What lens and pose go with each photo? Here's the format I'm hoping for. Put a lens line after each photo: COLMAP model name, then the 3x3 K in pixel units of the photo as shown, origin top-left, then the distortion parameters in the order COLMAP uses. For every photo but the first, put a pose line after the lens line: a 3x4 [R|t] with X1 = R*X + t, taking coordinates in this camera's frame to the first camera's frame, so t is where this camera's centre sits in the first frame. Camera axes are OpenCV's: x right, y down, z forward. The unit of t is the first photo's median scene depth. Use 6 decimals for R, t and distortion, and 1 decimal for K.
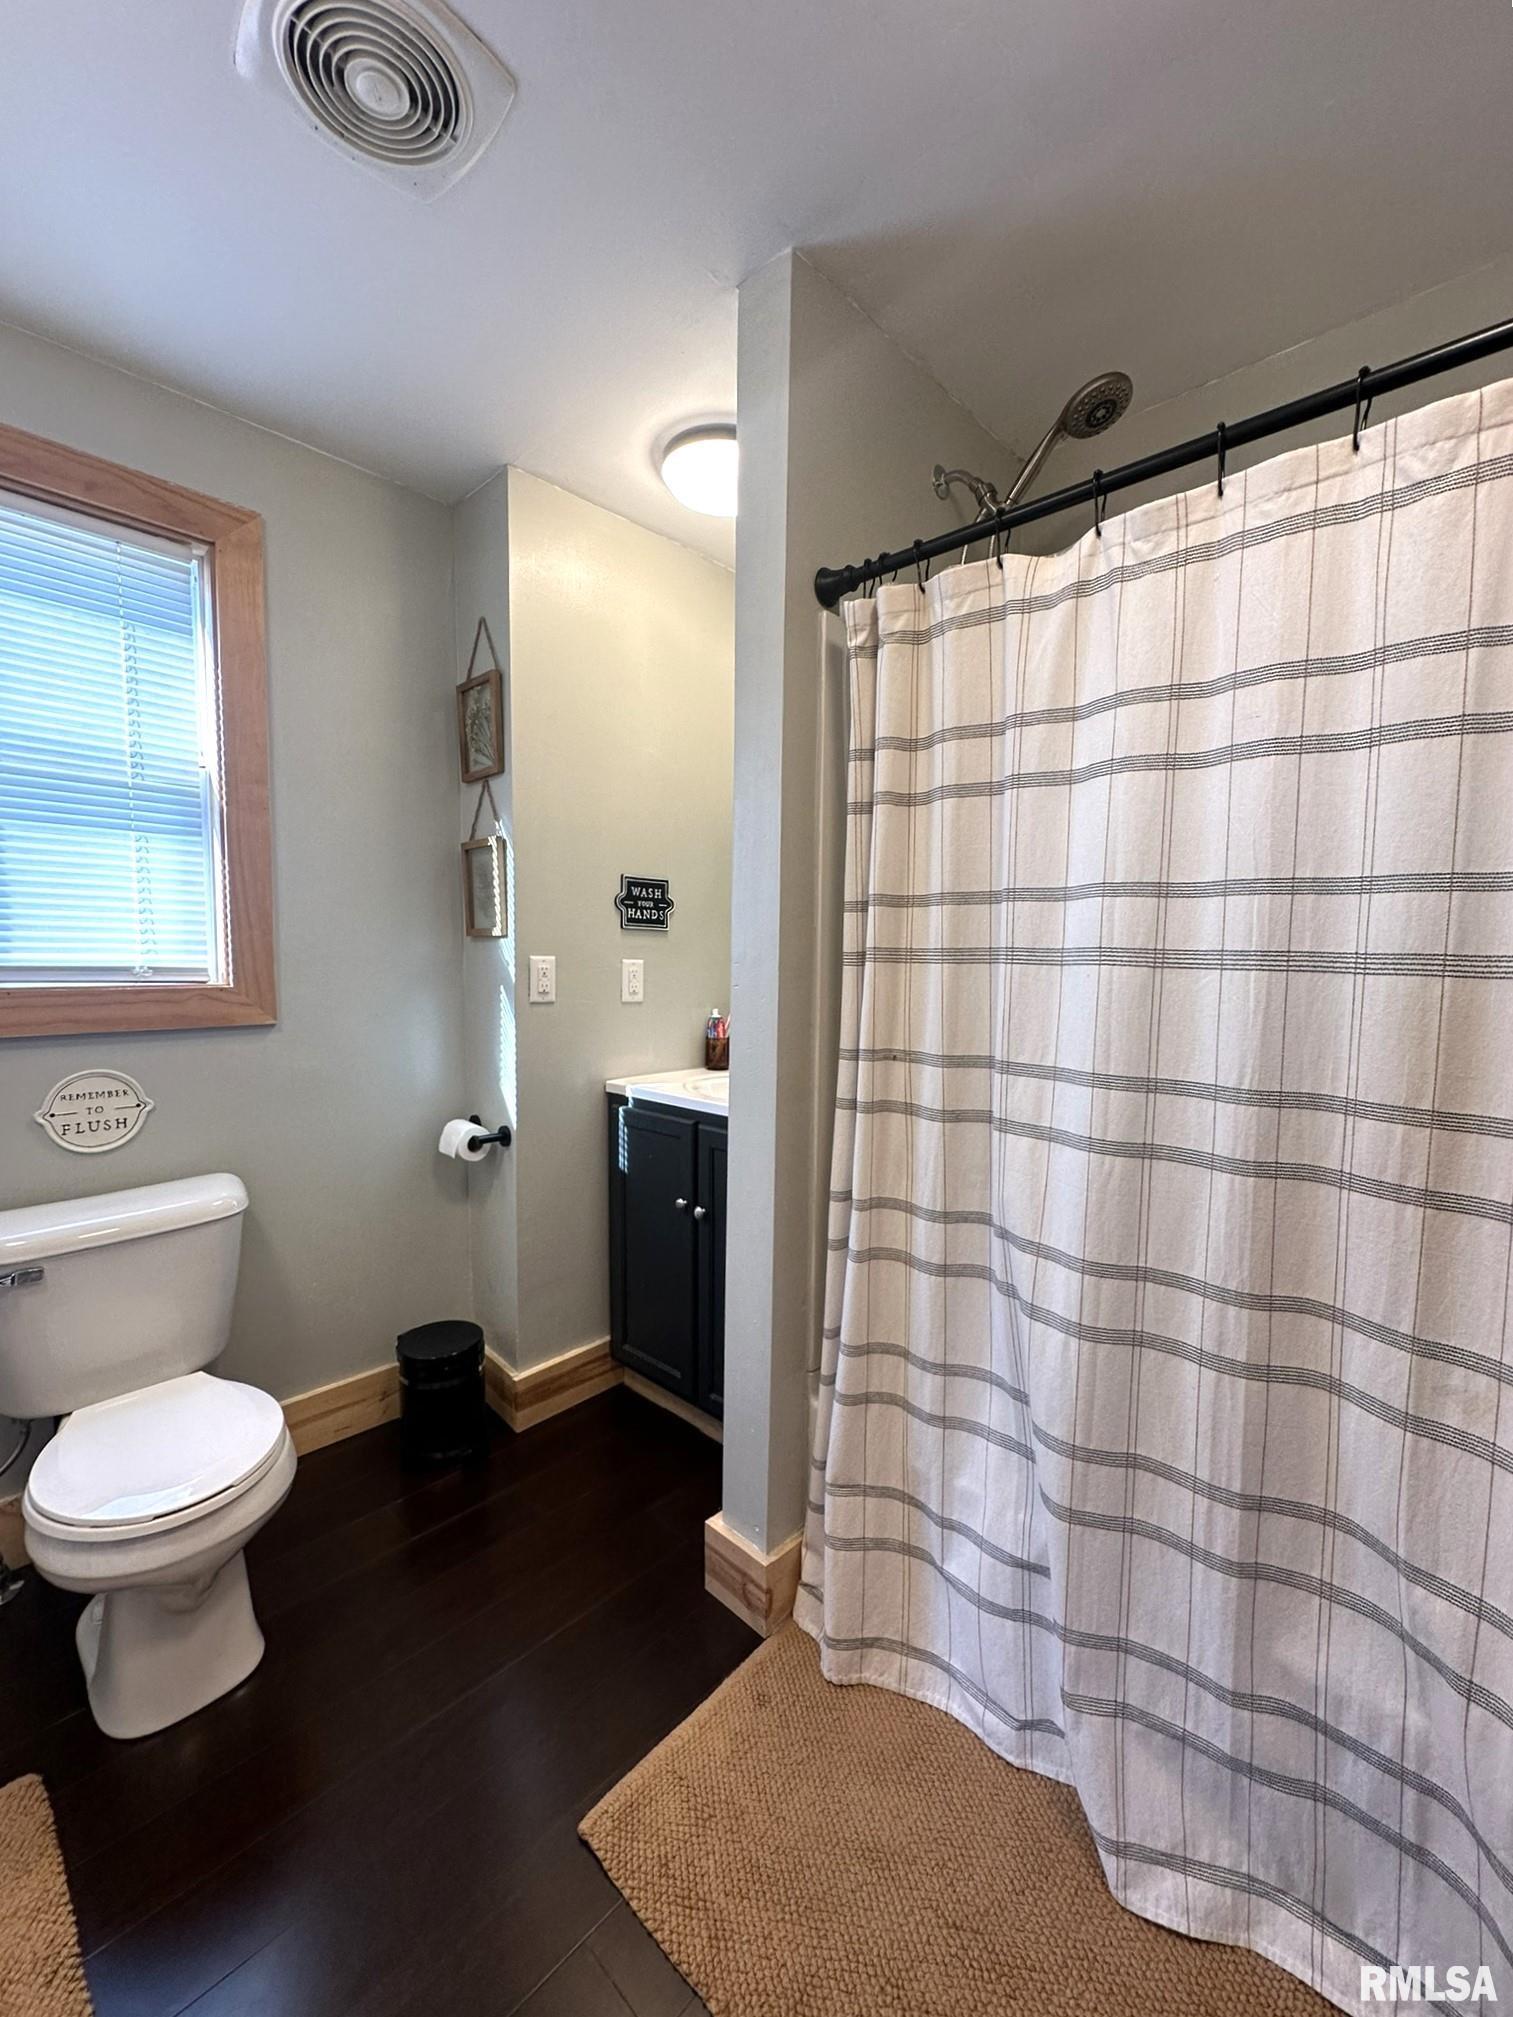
lens RADIAL K [[820.2, 0, 749.7], [0, 820.2, 1004.6], [0, 0, 1]] dist [-0.006544, 0.000890]
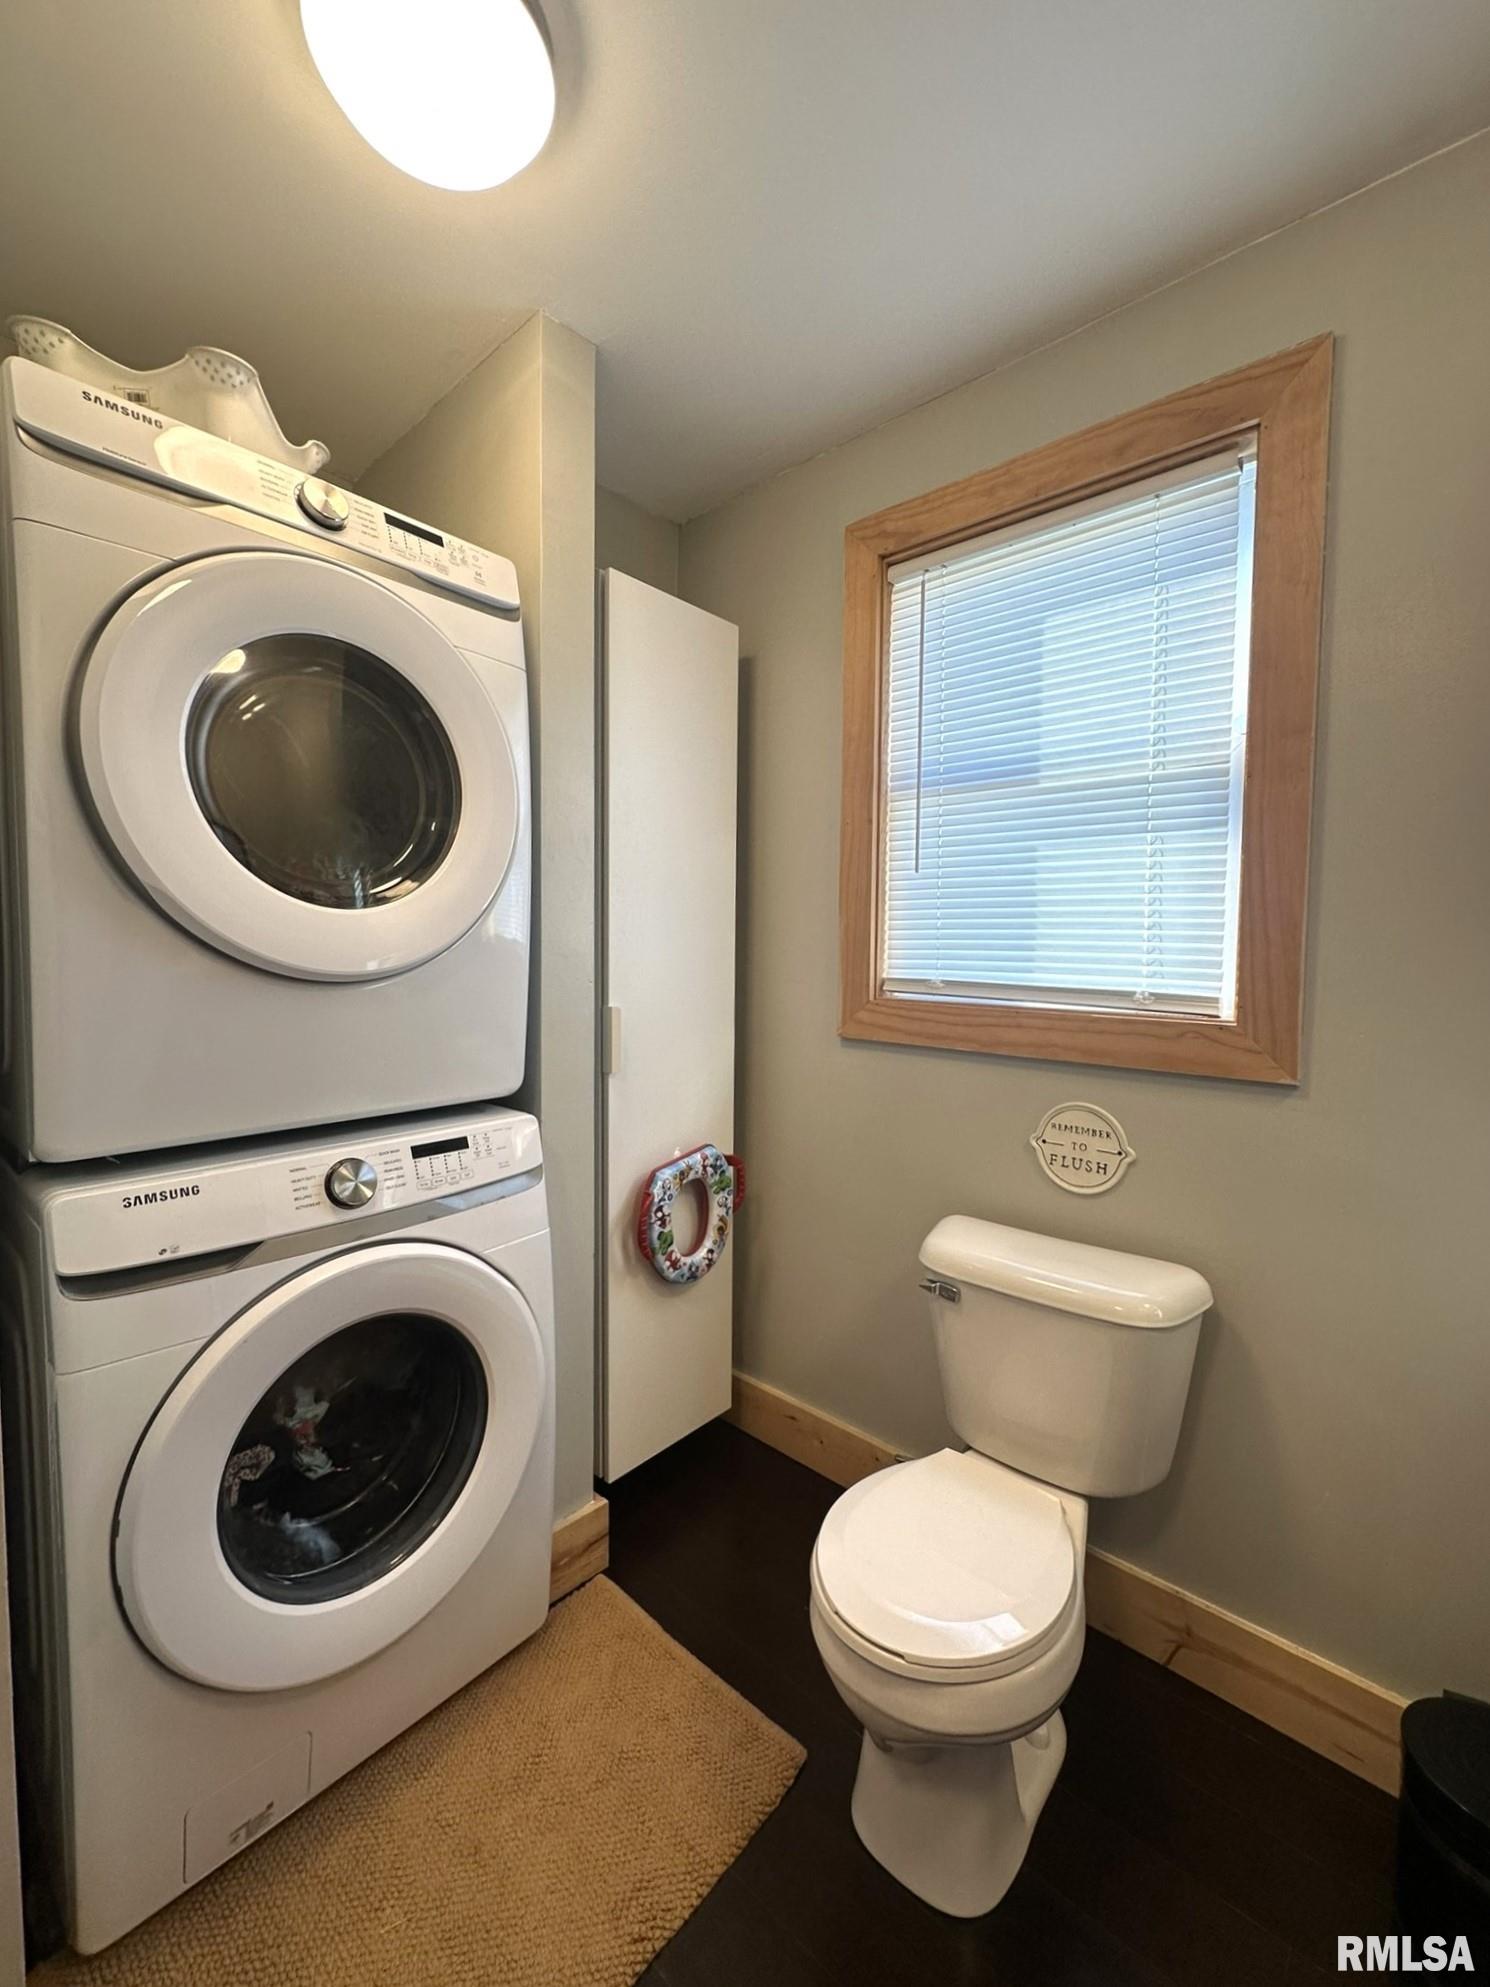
lens RADIAL K [[808.0, 0, 739.3], [0, 808.0, 994.1], [0, 0, 1]] dist [-0.006544, 0.000890]
pose [[0.034997, 0.047821, -0.998243, 0.074311], [-0.080867, 0.995715, 0.044865, -0.048831], [0.996110, 0.079155, 0.038714, 0.557947]]
